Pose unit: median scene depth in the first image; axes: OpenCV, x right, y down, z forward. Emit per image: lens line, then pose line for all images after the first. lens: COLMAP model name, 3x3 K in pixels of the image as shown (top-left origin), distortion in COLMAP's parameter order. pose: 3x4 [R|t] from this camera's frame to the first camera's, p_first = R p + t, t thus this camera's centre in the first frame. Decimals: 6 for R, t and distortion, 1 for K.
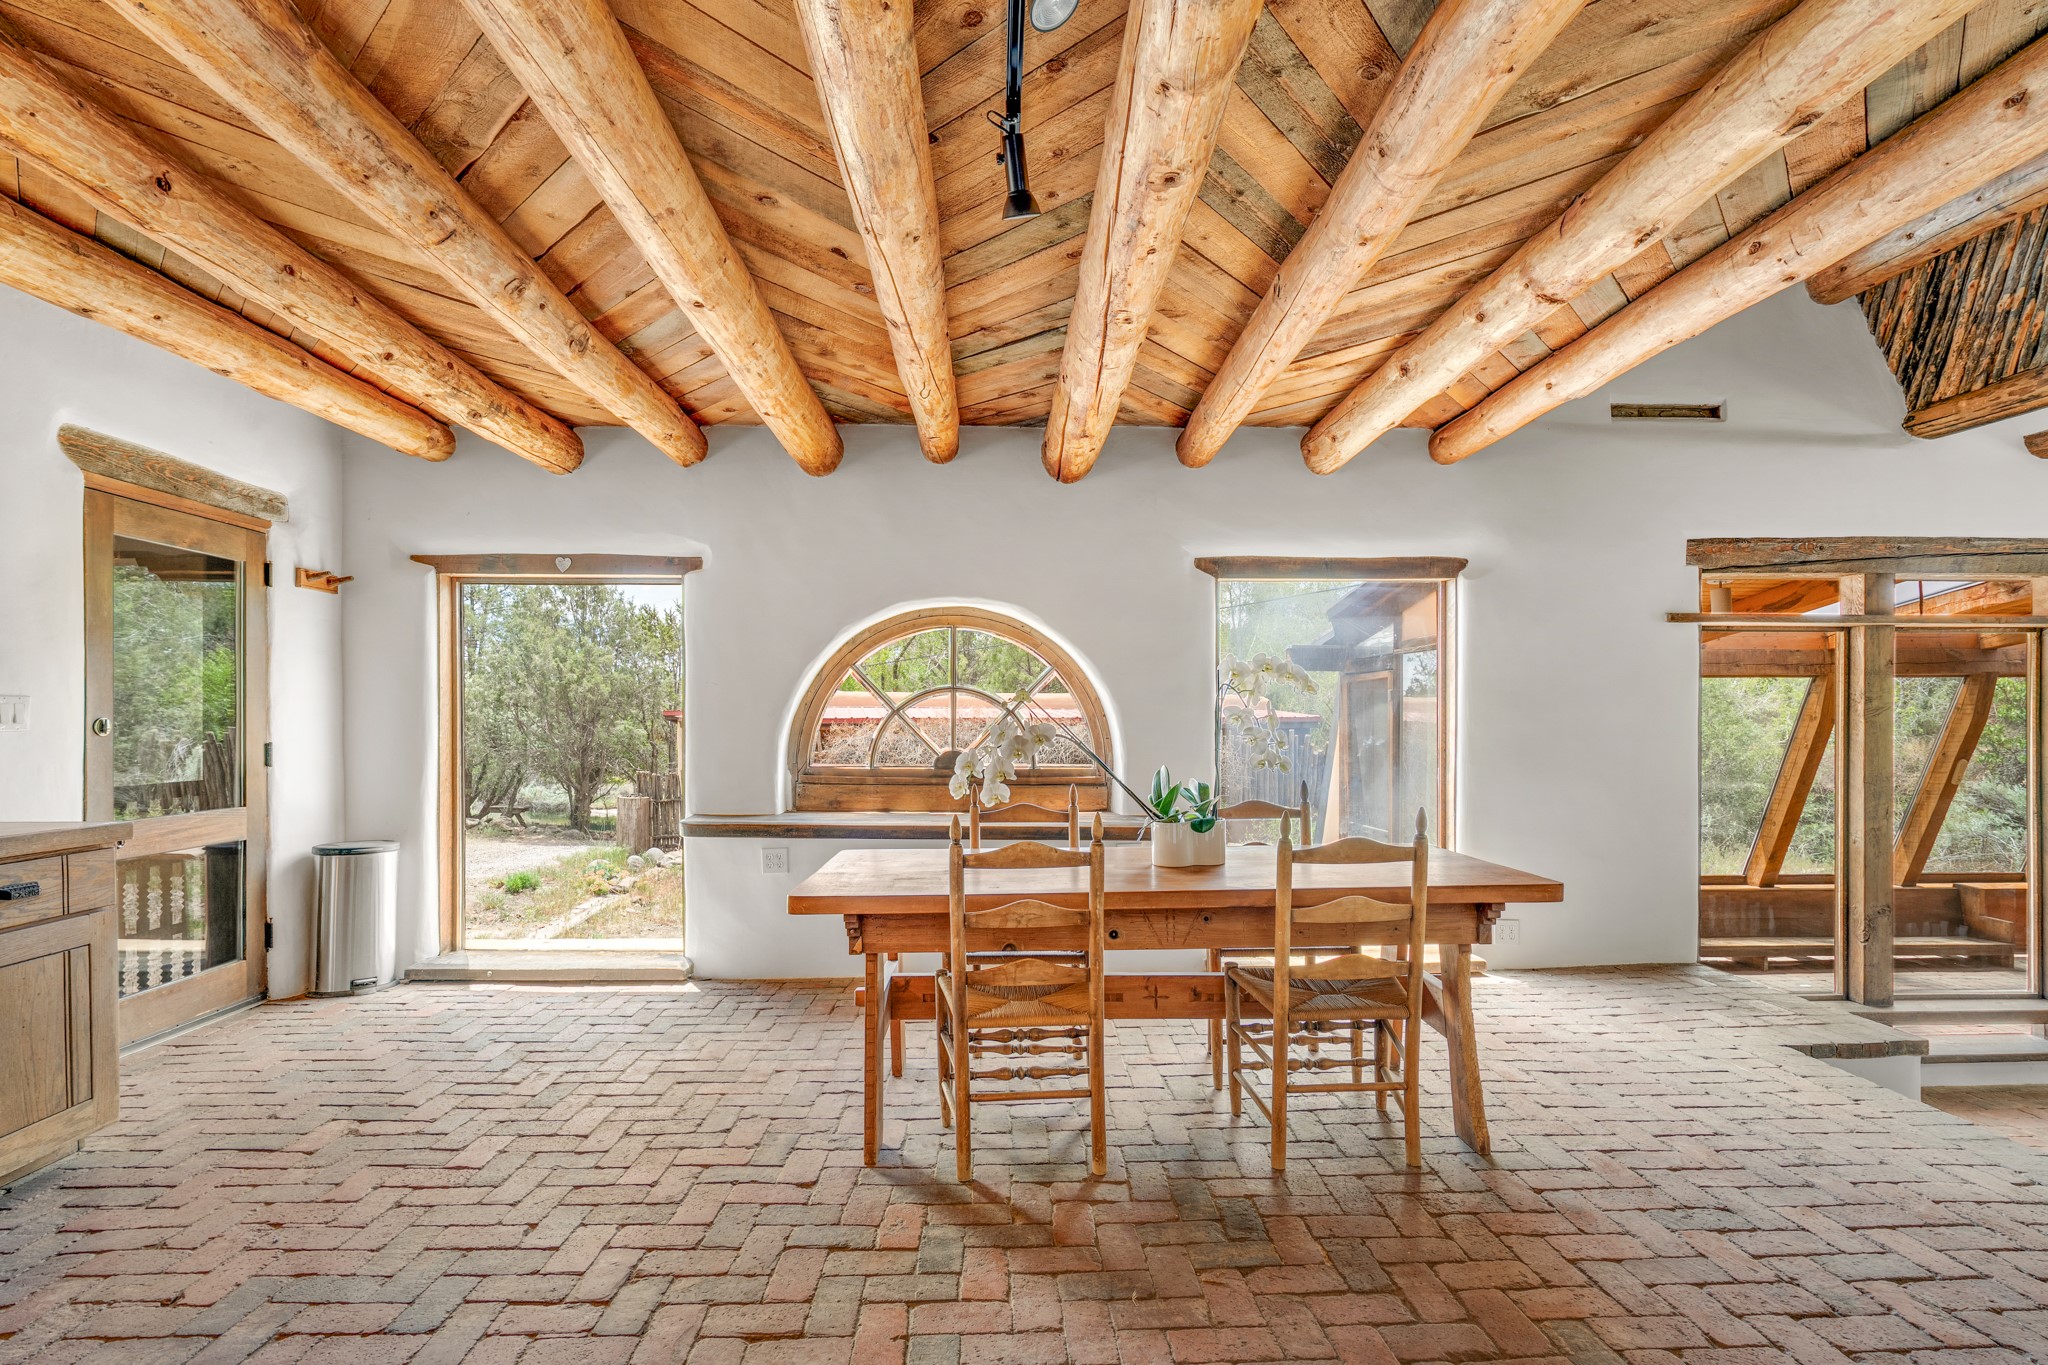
lens RADIAL K [[973.0, 0, 987.0], [0, 973.0, 712.3], [0, 0, 1]] dist [-0.000798, -0.000214]
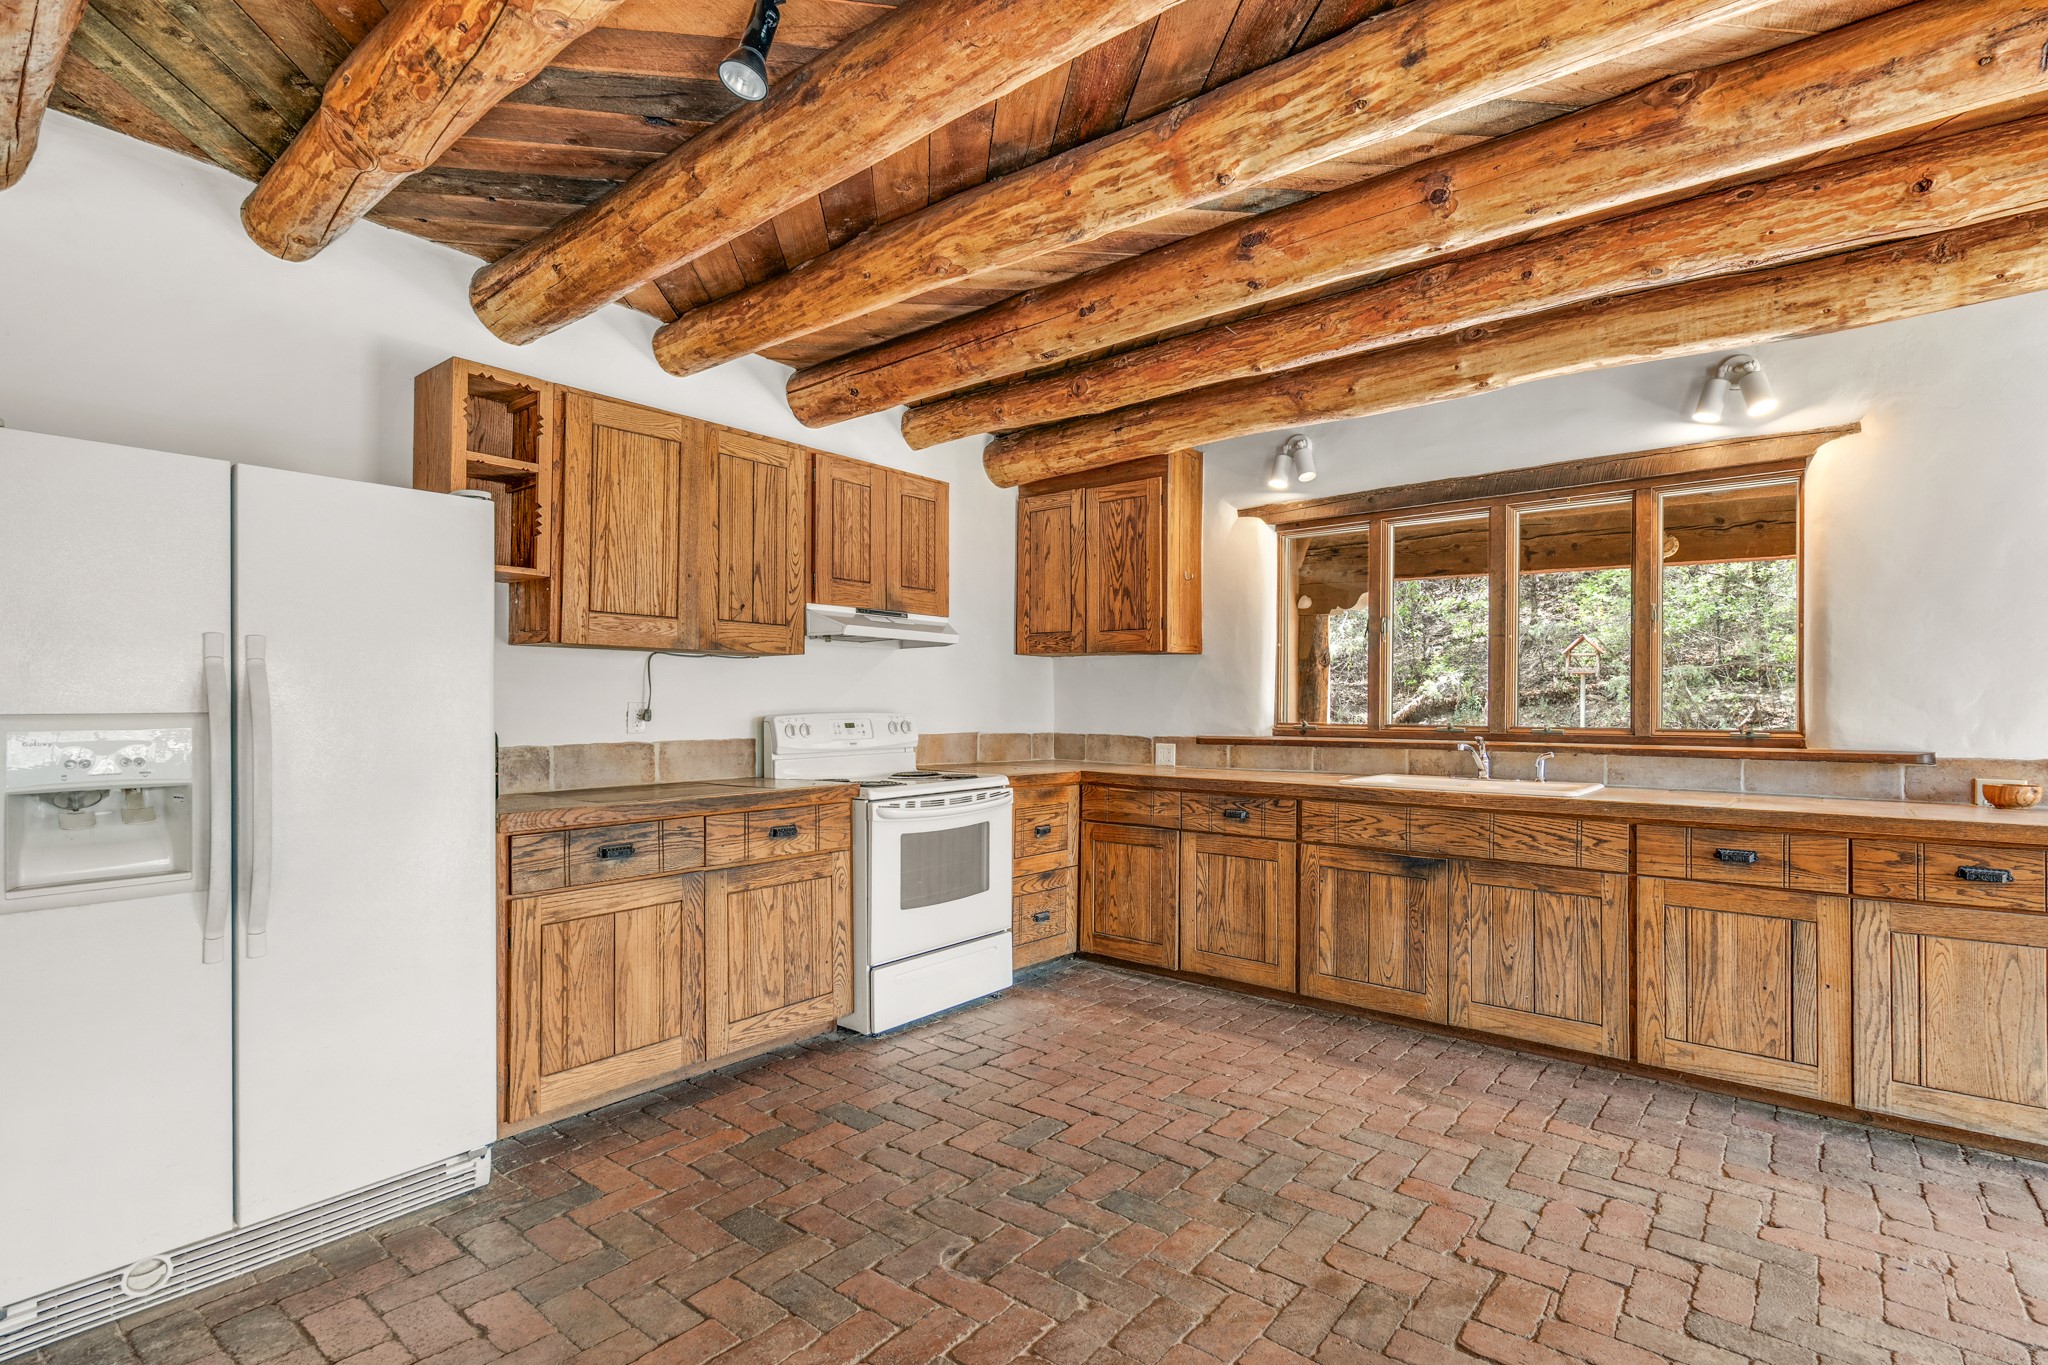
lens RADIAL K [[944.7, 0, 1085.5], [0, 944.7, 701.6], [0, 0, 1]] dist [-0.001983, 0.000050]
pose [[-0.636614, -0.007174, -0.771149, 0.239443], [-0.005696, 0.999973, -0.004600, 0.002542], [0.771161, 0.001464, -0.636638, 0.493967]]
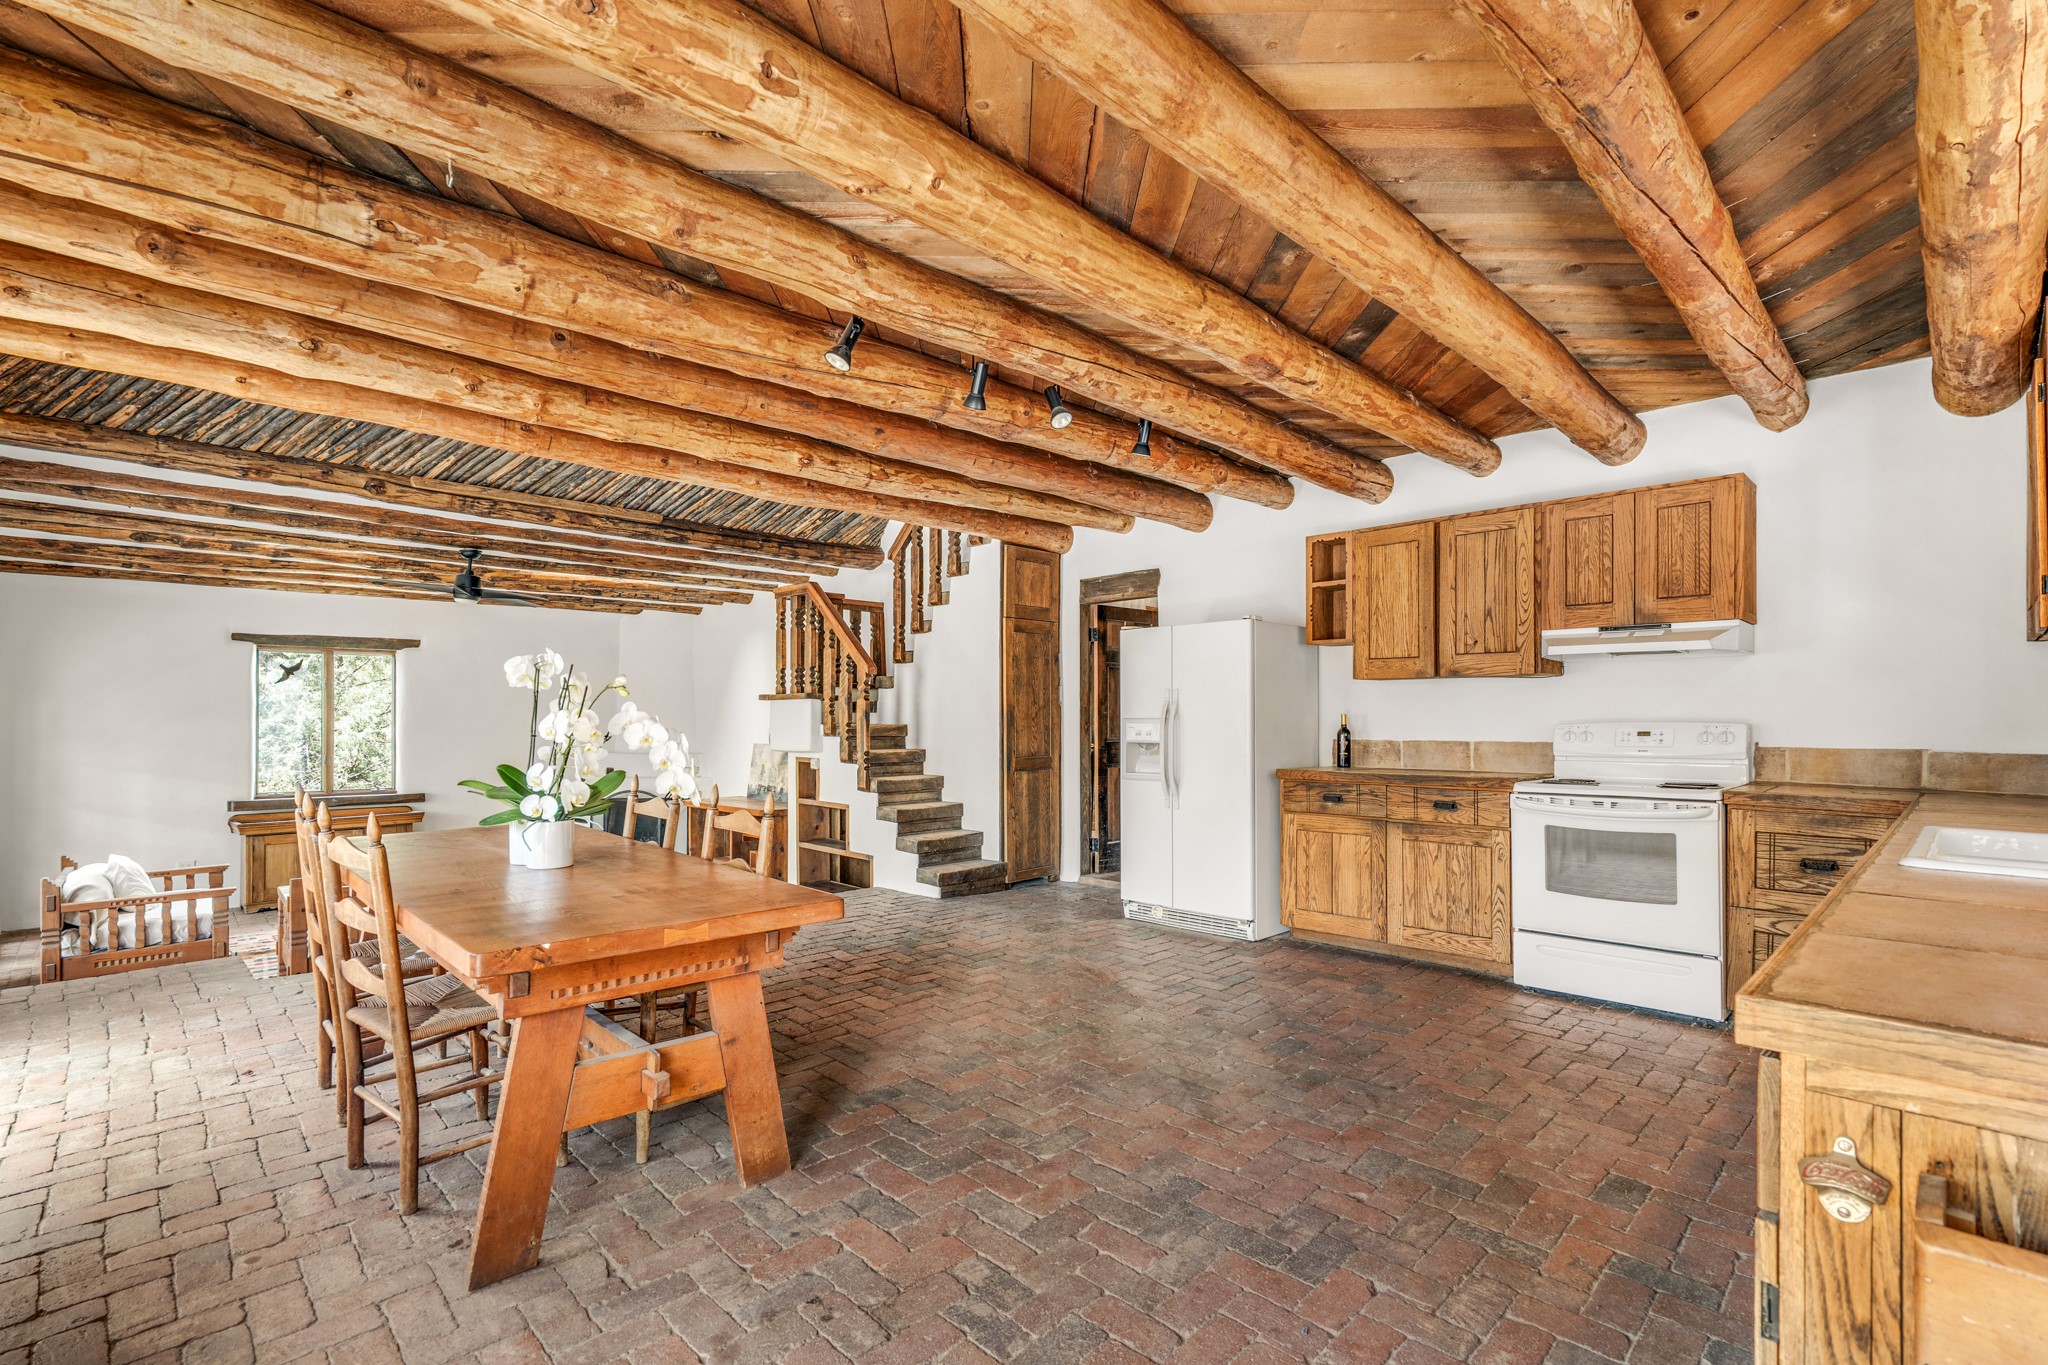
lens RADIAL K [[973.0, 0, 987.0], [0, 973.0, 712.3], [0, 0, 1]] dist [-0.000798, -0.000214]
pose [[-0.662266, 0.001585, 0.749267, -0.596136], [-0.003495, 0.999980, -0.005204, 0.007945], [-0.749260, -0.006065, -0.662248, 0.892751]]
